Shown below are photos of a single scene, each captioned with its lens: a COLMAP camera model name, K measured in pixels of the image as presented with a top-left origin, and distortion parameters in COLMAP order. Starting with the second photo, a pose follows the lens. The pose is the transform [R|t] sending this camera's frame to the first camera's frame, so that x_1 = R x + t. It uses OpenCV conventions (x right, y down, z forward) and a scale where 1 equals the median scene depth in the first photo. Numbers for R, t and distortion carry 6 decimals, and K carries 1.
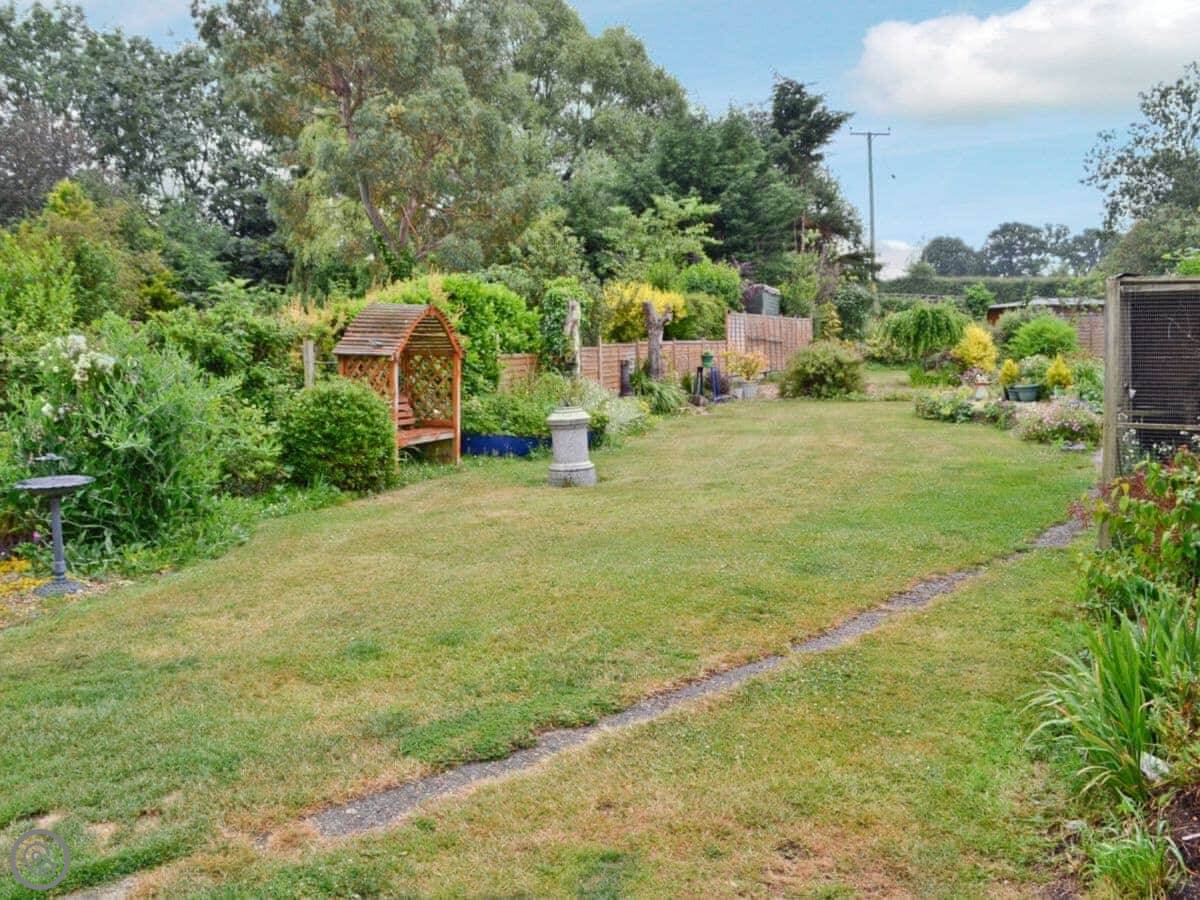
lens RADIAL K [[1100.0, 0, 568.5], [0, 1100.0, 448.5], [0, 0, 1]] dist [-0.060661, -0.006106]
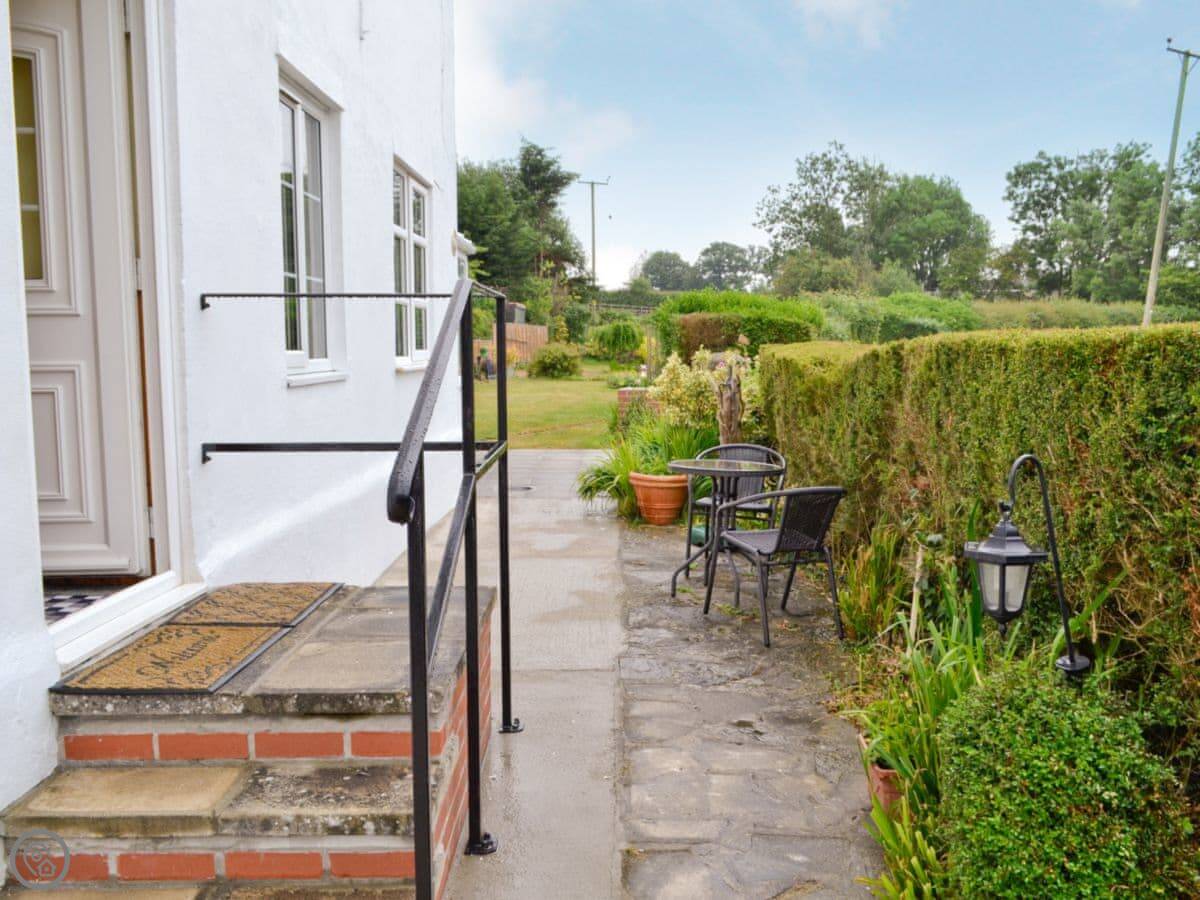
lens RADIAL K [[1123.8, 0, 605.2], [0, 1123.8, 456.1], [0, 0, 1]] dist [-0.066032, -0.006097]
pose [[0.962836, 0.004695, 0.270045, -0.074064], [-0.006313, 0.999967, 0.005125, 0.031067], [-0.270012, -0.006640, 0.962834, -0.317779]]
